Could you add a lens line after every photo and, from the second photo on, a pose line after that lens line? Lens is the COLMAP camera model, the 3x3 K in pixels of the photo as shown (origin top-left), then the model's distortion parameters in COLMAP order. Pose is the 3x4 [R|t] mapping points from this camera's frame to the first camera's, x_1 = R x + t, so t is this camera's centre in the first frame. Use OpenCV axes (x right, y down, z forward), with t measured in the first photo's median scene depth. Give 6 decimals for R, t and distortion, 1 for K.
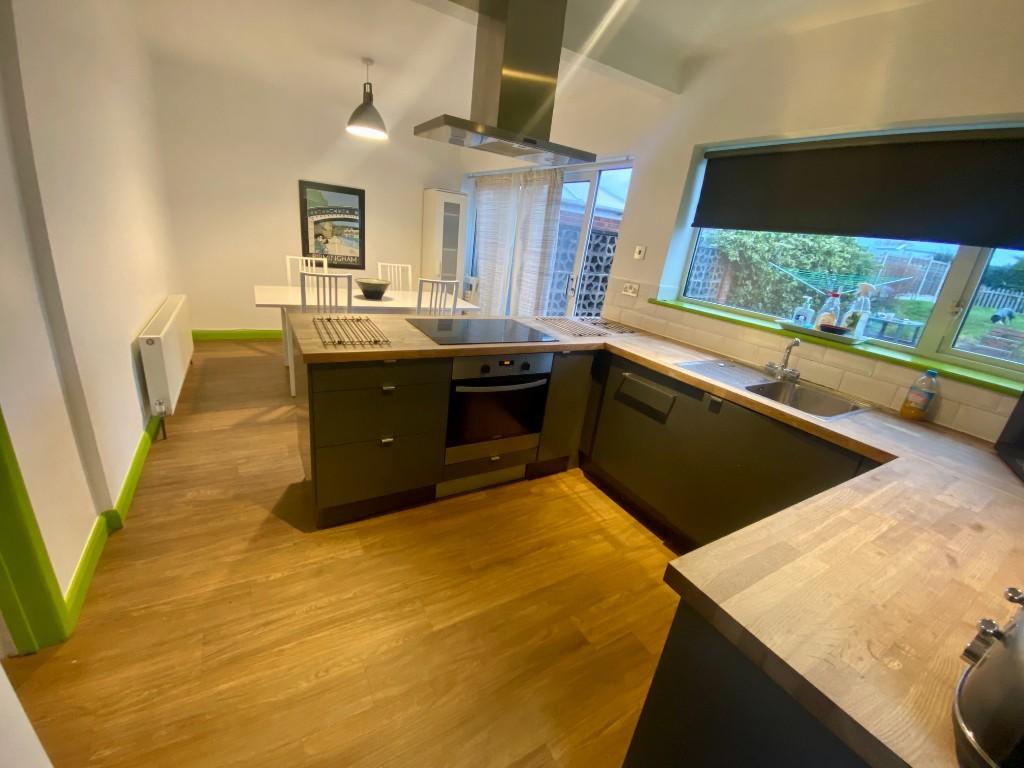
lens RADIAL K [[418.4, 0, 506.7], [0, 418.4, 385.4], [0, 0, 1]] dist [0.001566, -0.003159]
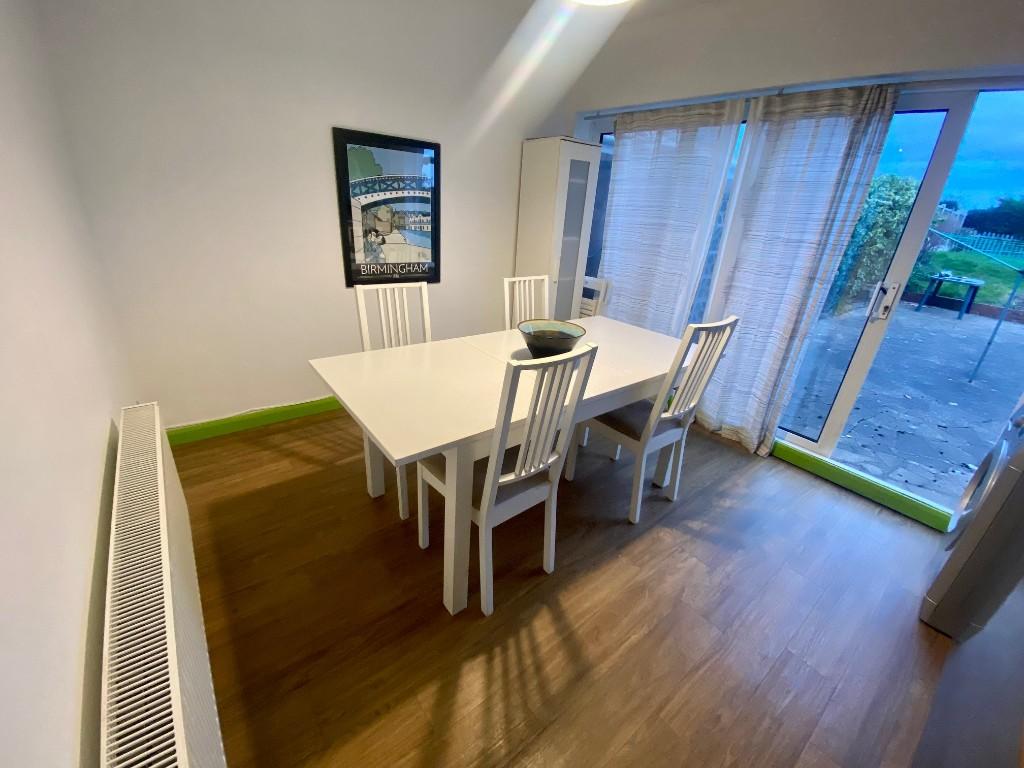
lens RADIAL K [[418.4, 0, 508.2], [0, 418.4, 387.2], [0, 0, 1]] dist [0.001566, -0.003159]
pose [[0.989662, -0.098001, 0.104713, -0.349977], [0.089559, 0.992559, 0.082498, -0.183342], [-0.112018, -0.072267, 0.991075, 0.415548]]
